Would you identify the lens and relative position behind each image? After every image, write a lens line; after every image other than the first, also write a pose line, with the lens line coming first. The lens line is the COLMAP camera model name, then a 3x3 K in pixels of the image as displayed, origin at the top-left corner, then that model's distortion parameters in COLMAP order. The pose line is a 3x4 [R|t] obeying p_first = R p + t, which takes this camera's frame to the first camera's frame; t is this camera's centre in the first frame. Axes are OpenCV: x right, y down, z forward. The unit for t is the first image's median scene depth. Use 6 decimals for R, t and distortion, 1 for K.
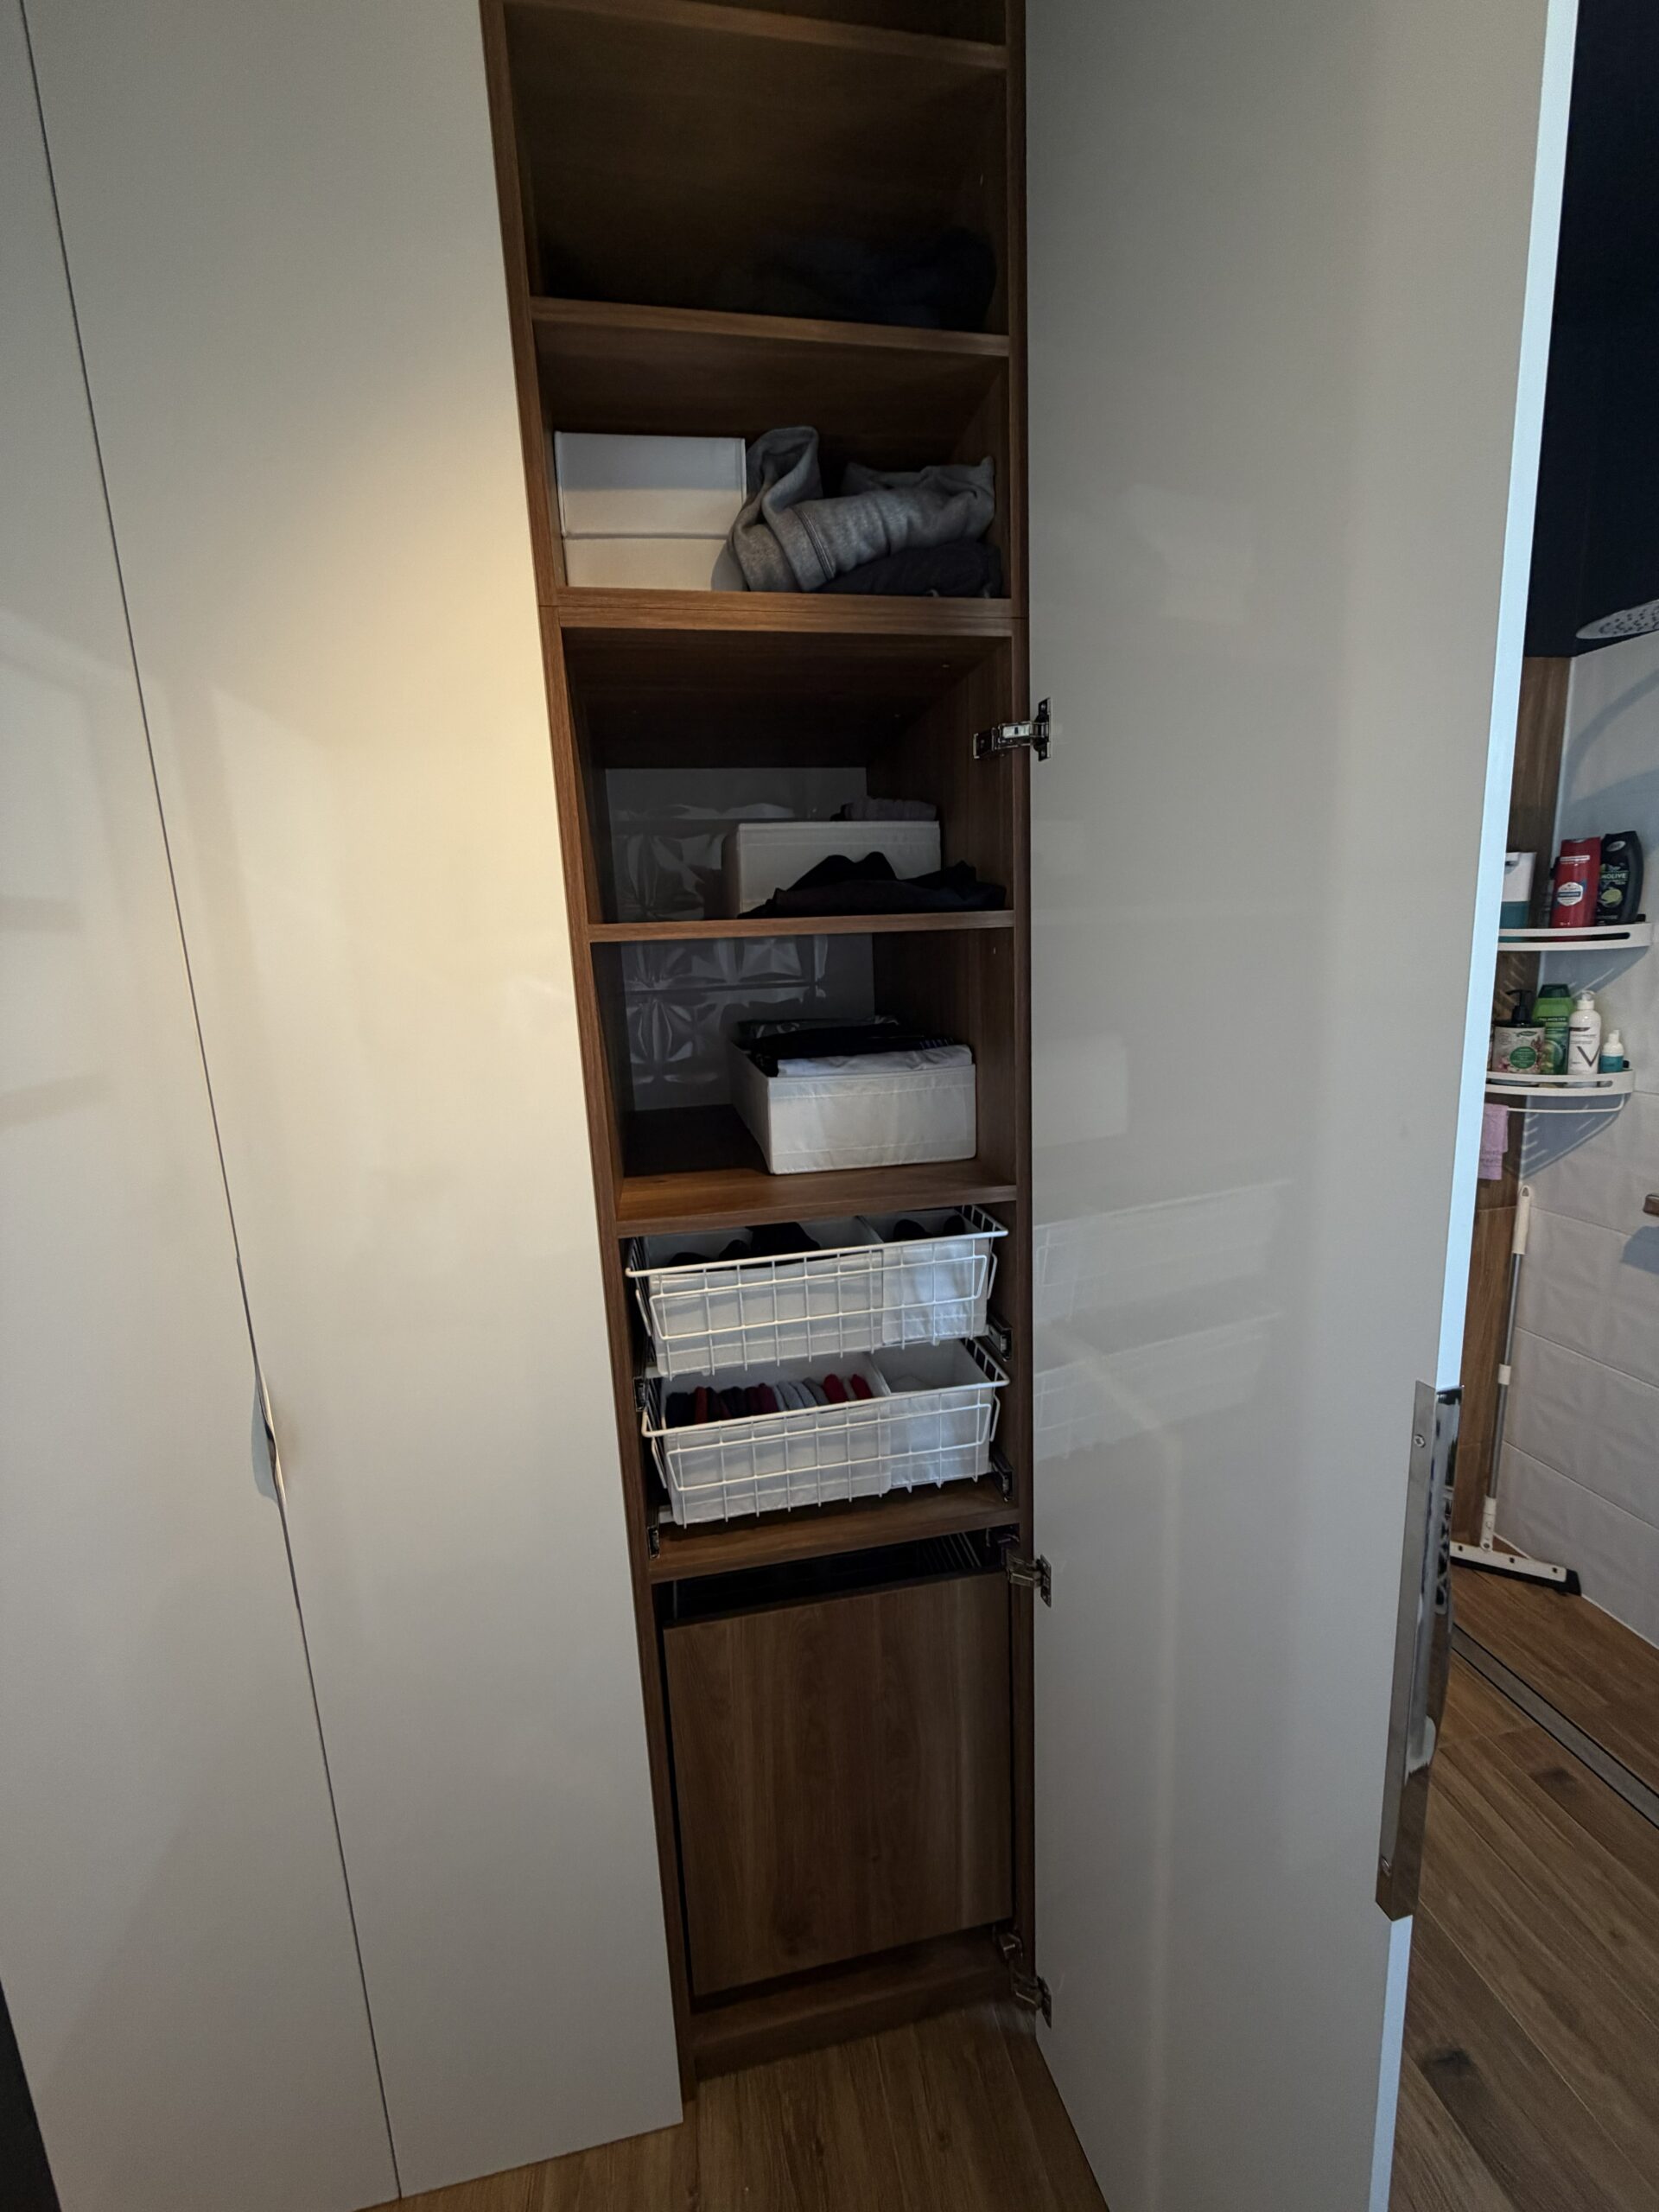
lens RADIAL K [[883.0, 0, 835.1], [0, 883.0, 1107.4], [0, 0, 1]] dist [0.000548, 0.000400]
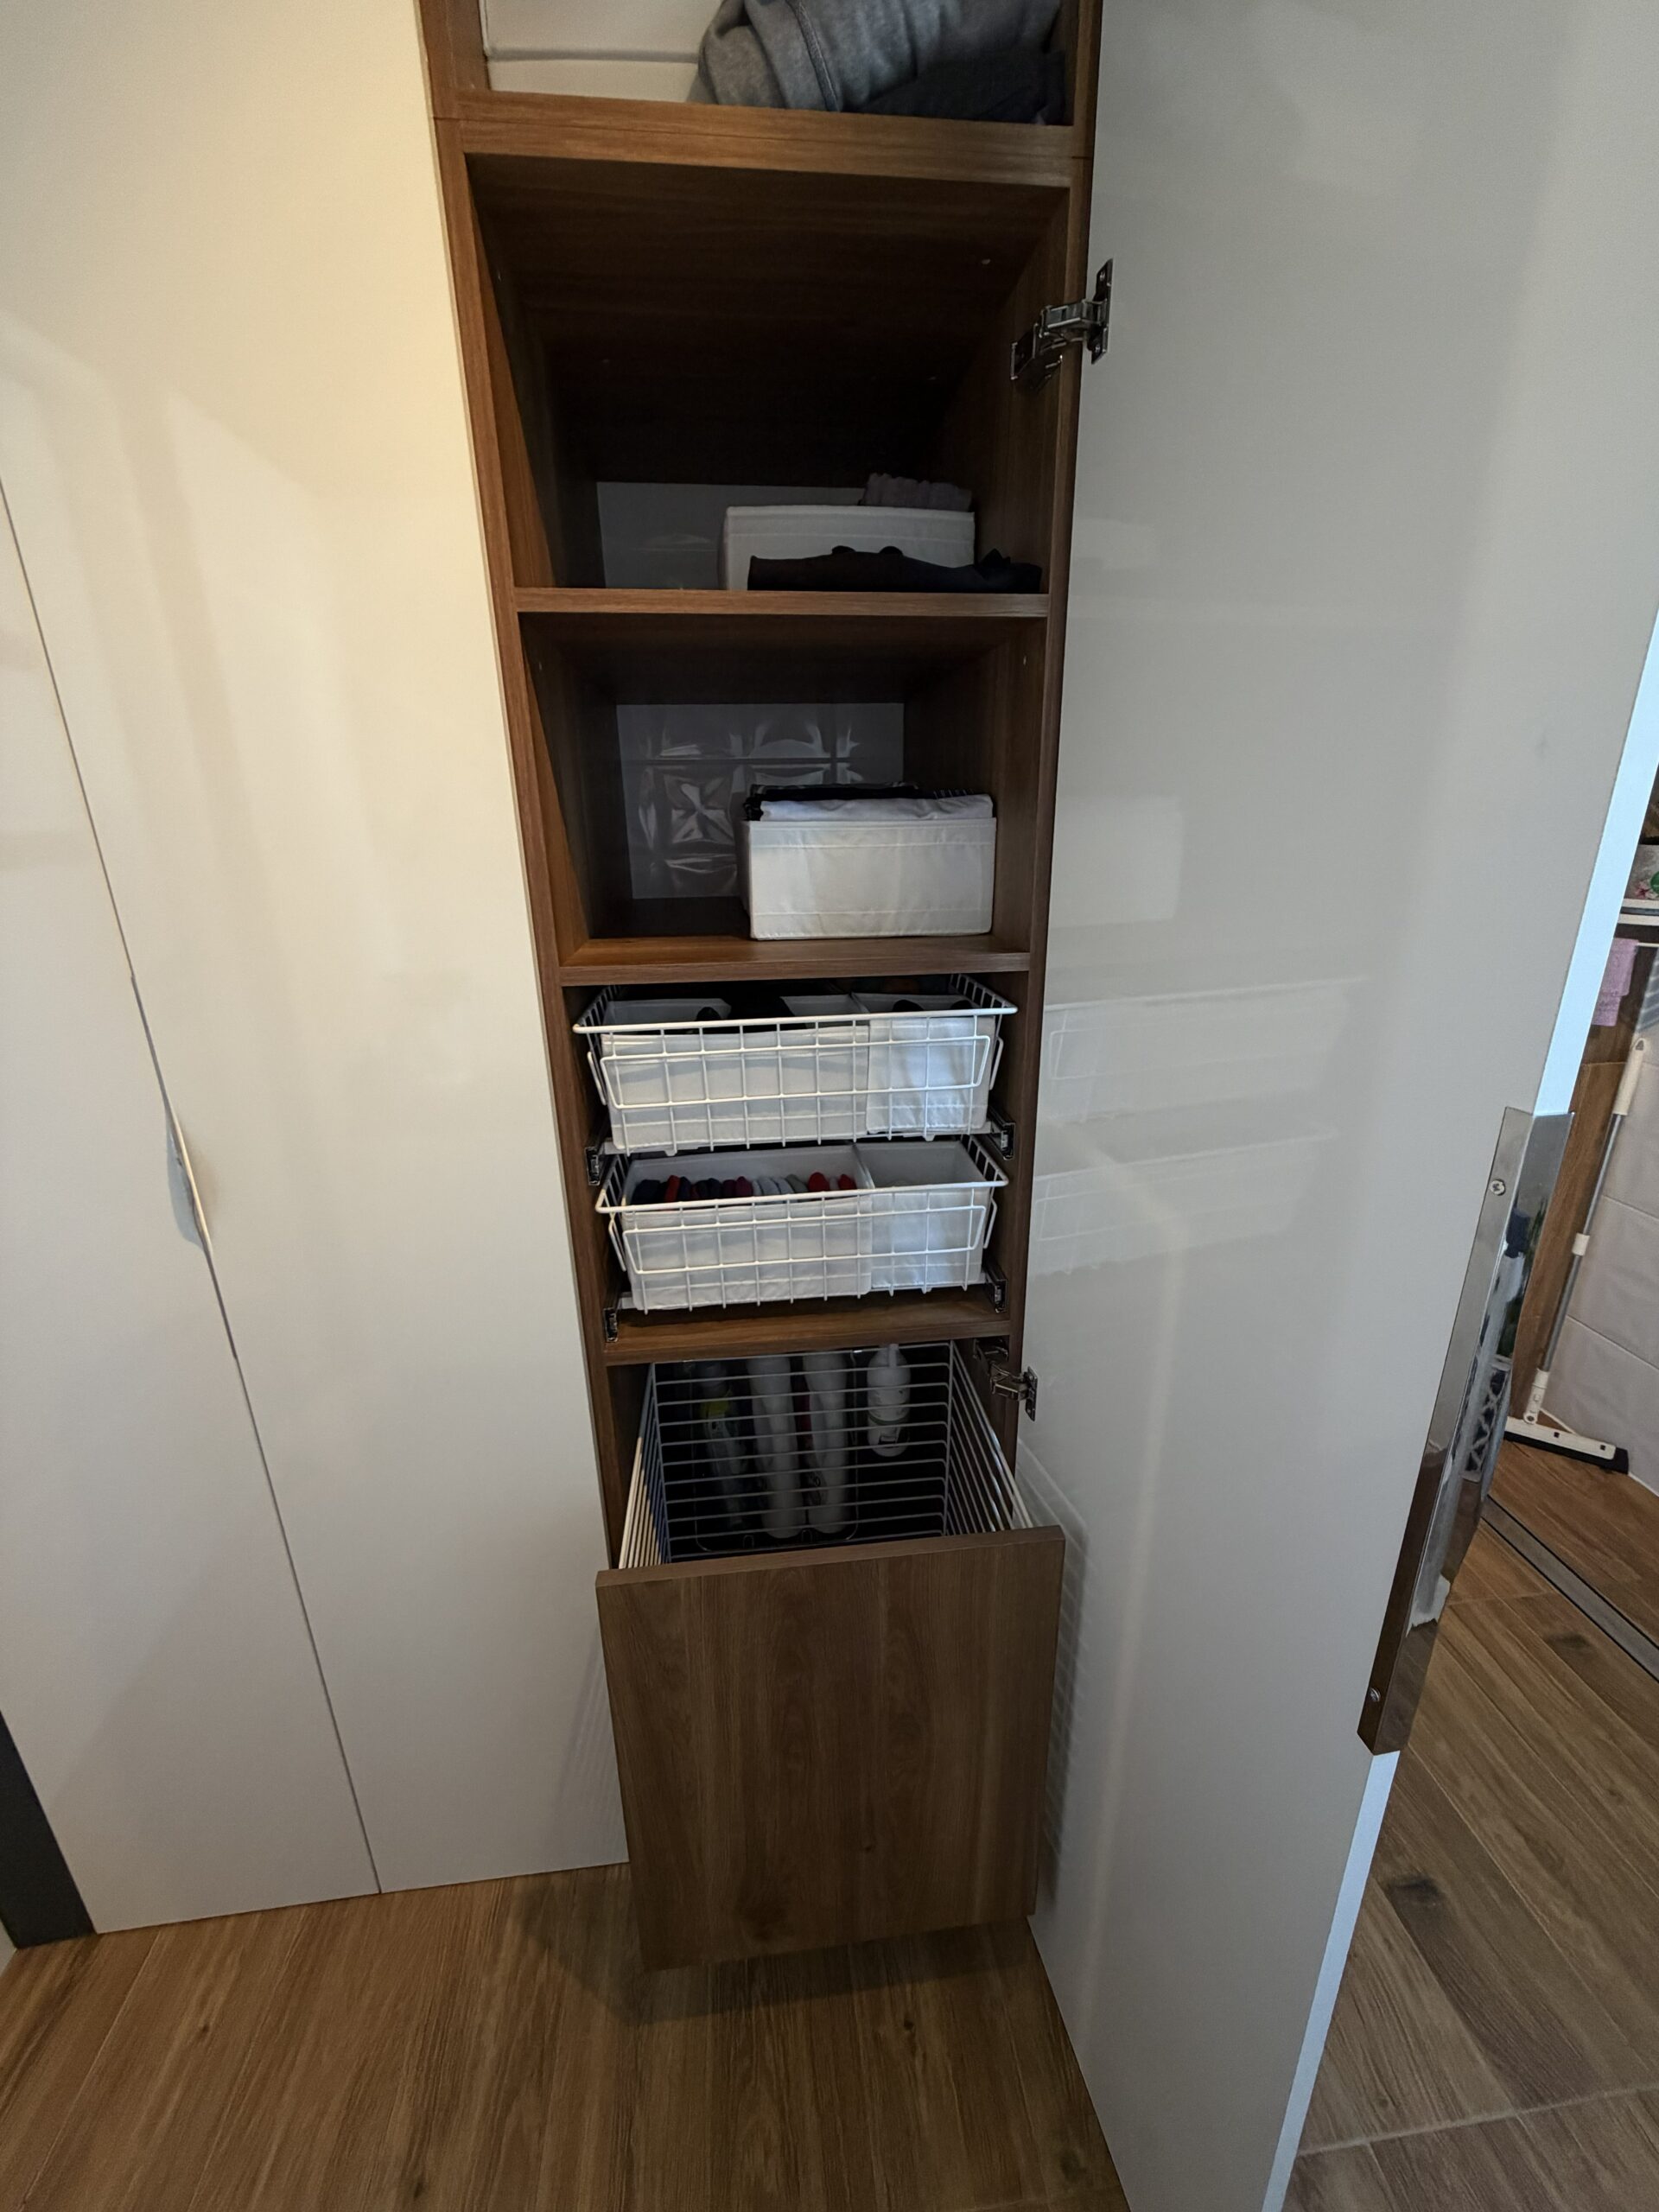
lens RADIAL K [[883.0, 0, 834.9], [0, 883.0, 1107.0], [0, 0, 1]] dist [0.000548, 0.000400]
pose [[0.996636, 0.050655, -0.064421, 0.076231], [-0.040724, 0.988285, 0.147085, 0.111124], [0.071117, -0.143967, 0.987024, 0.119924]]
